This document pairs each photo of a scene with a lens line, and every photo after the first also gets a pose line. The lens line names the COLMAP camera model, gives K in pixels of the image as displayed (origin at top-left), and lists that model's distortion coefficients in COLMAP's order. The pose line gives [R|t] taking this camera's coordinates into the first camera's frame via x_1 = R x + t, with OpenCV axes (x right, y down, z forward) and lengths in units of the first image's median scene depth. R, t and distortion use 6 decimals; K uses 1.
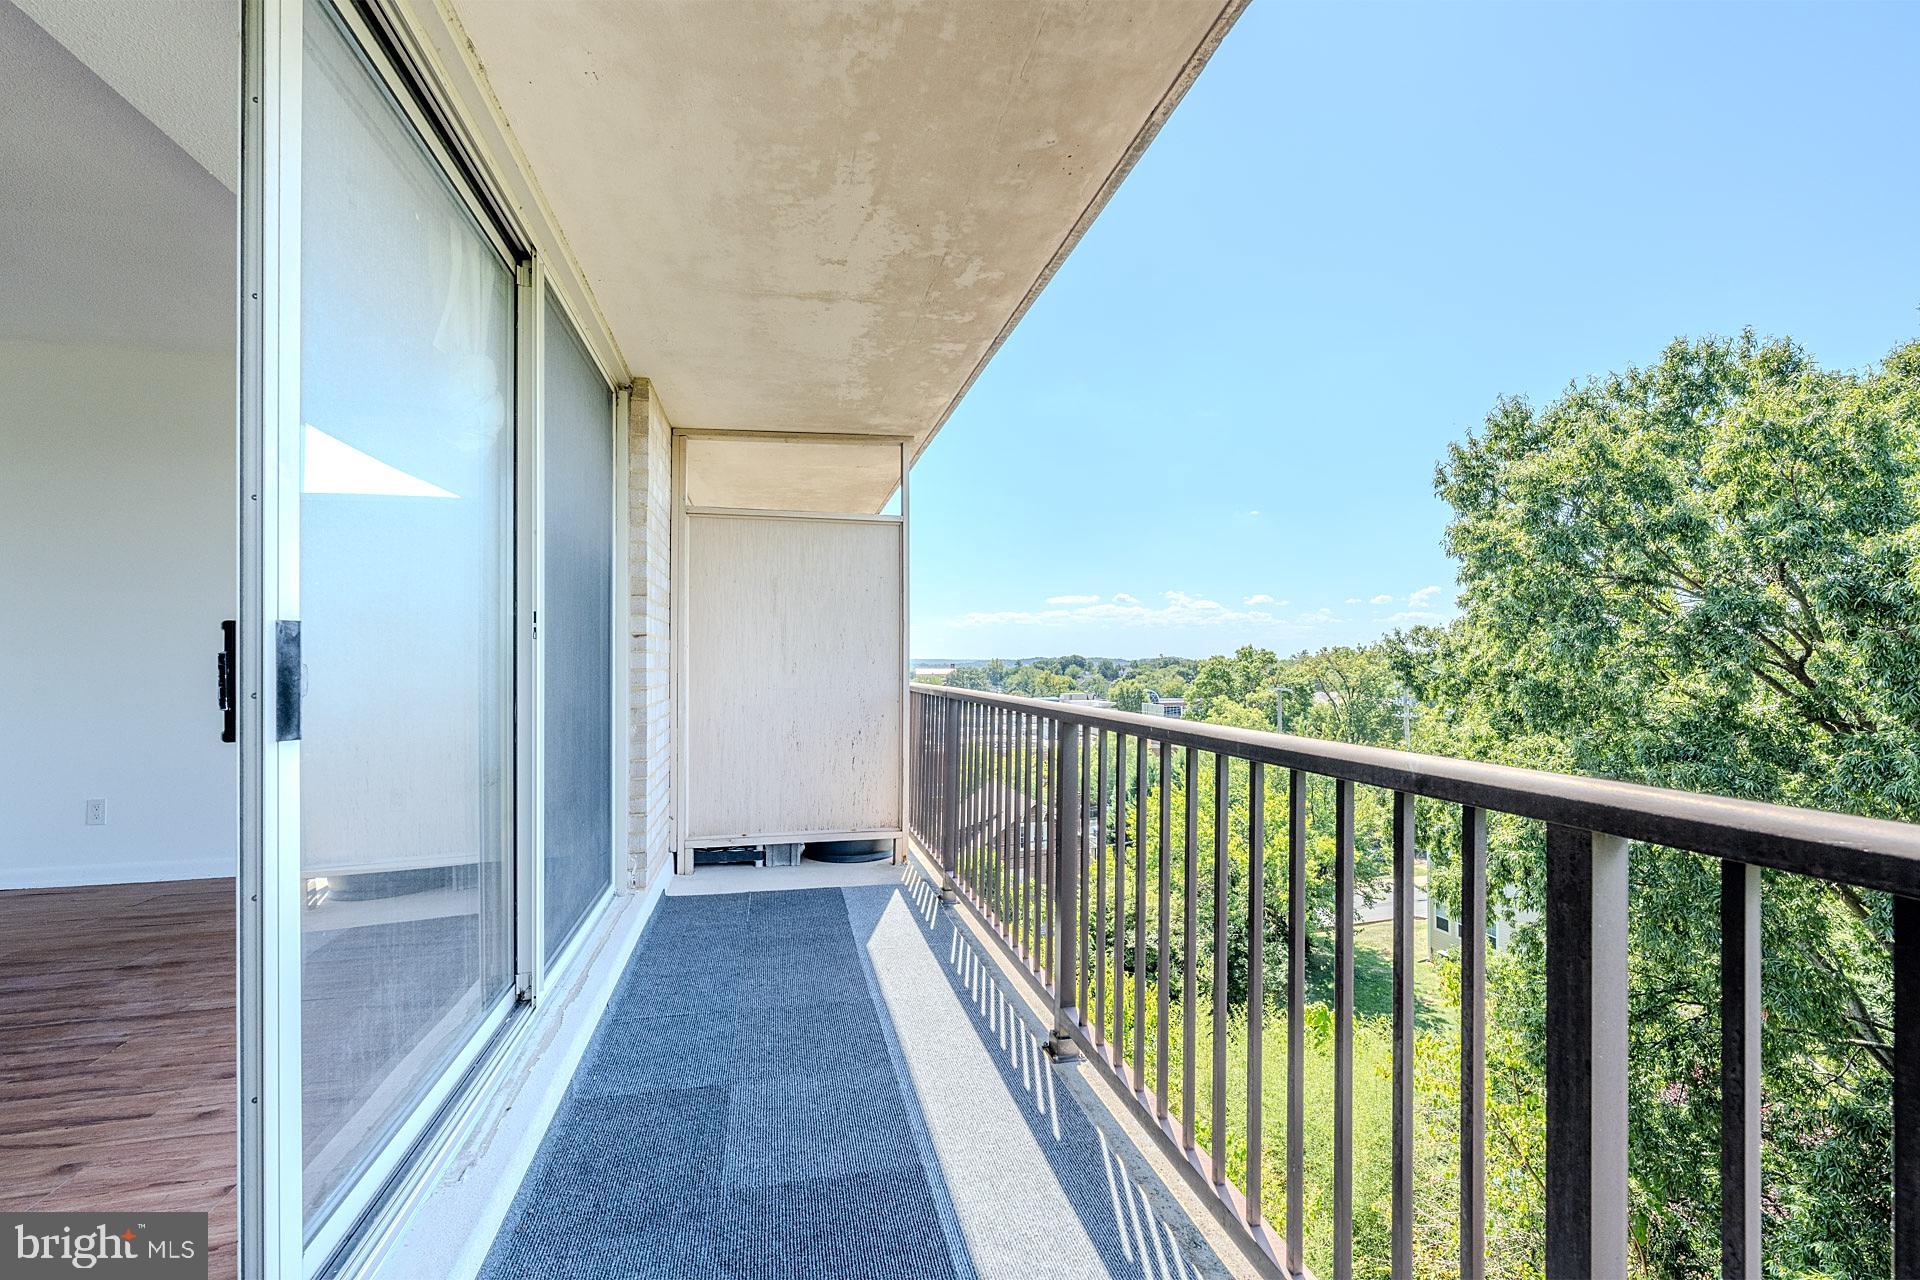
lens RADIAL K [[770.3, 0, 955.0], [0, 770.3, 652.5], [0, 0, 1]] dist [-0.003366, -0.000445]
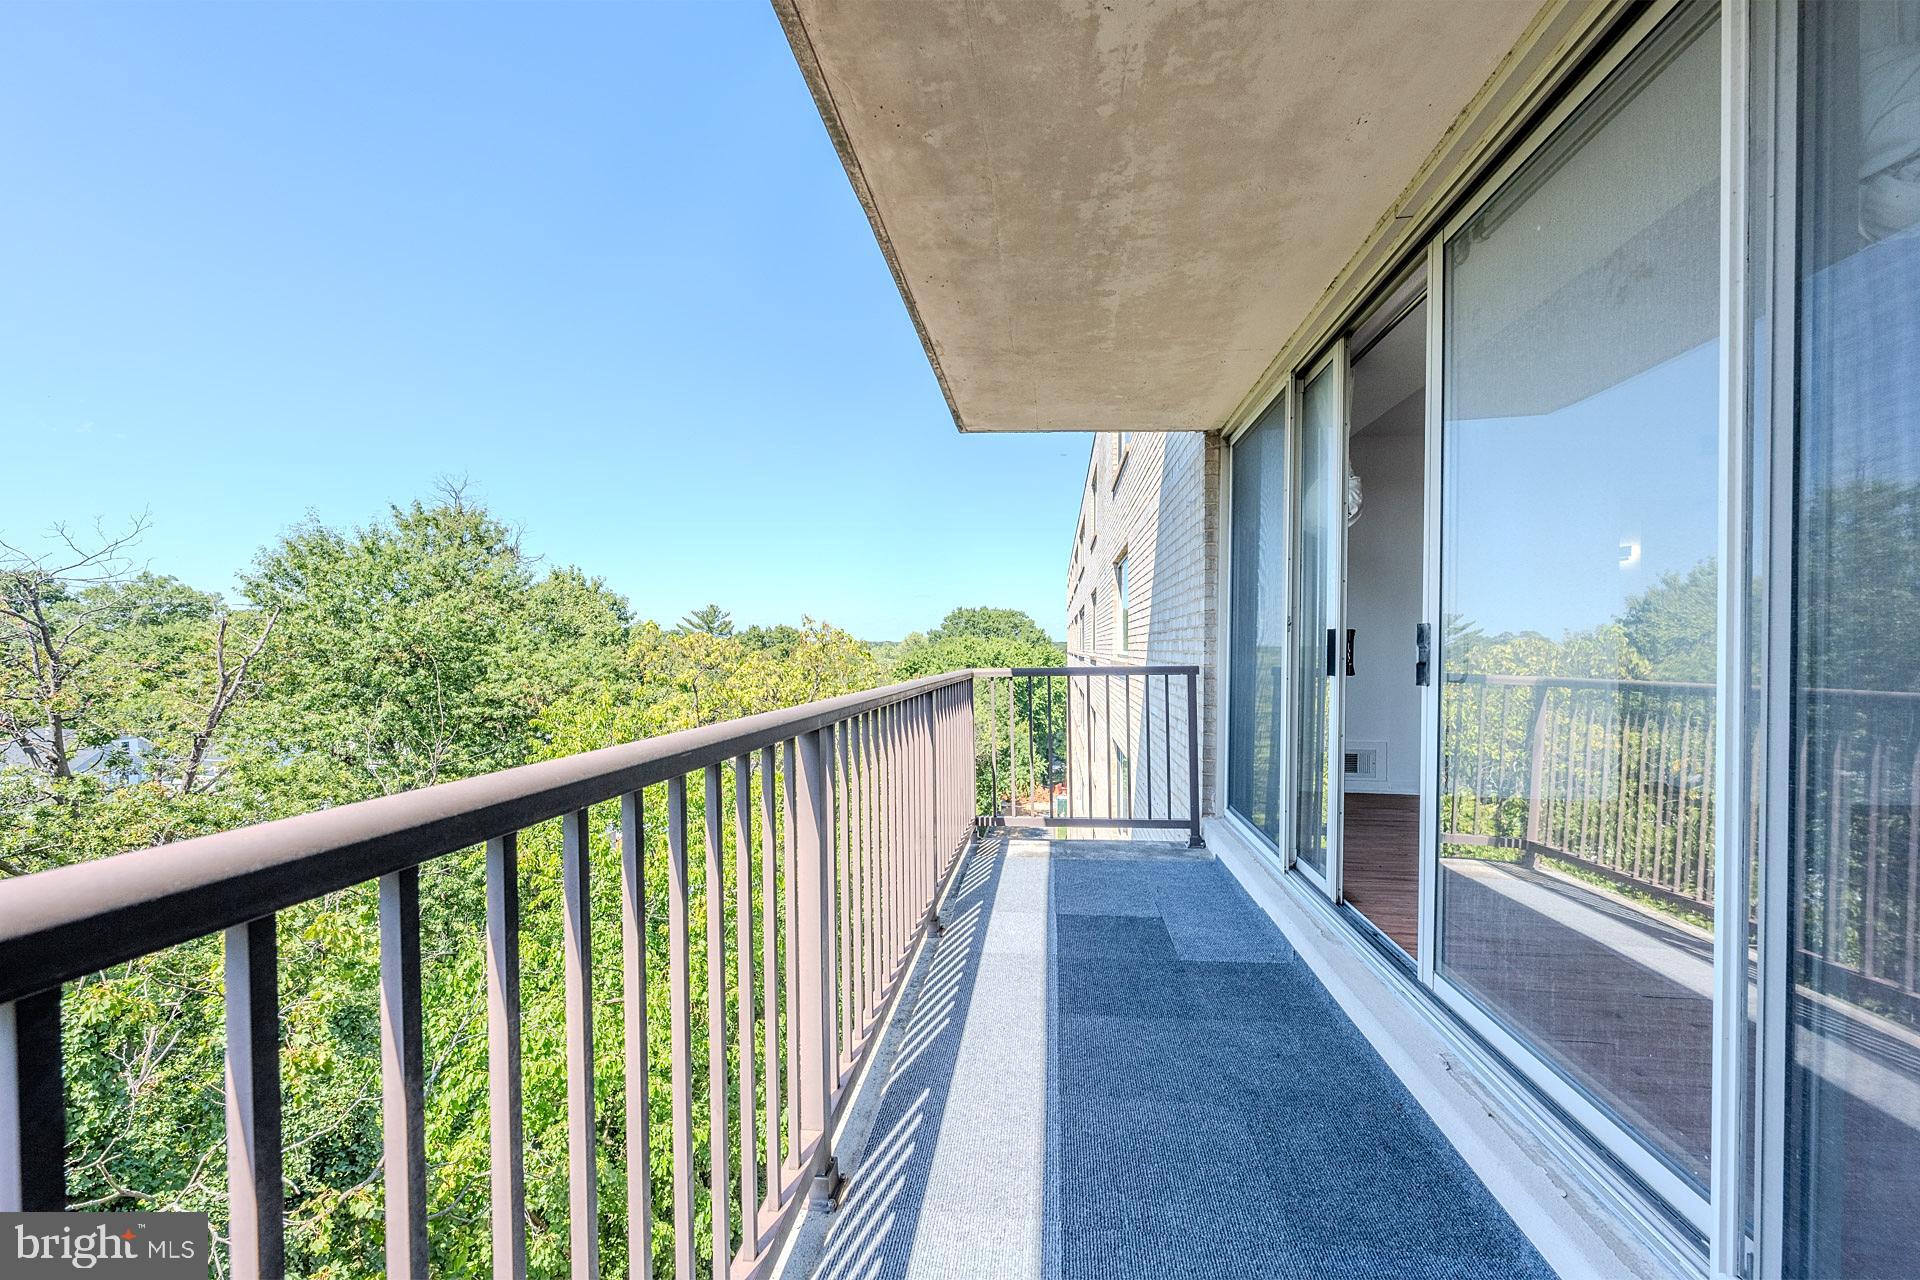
lens RADIAL K [[770.3, 0, 953.5], [0, 770.3, 642.4], [0, 0, 1]] dist [-0.003366, -0.000445]
pose [[-0.938447, -0.006632, 0.345359, -0.258753], [-0.000706, 0.999850, 0.017282, -0.010318], [-0.345421, 0.015975, -0.938312, 1.923417]]
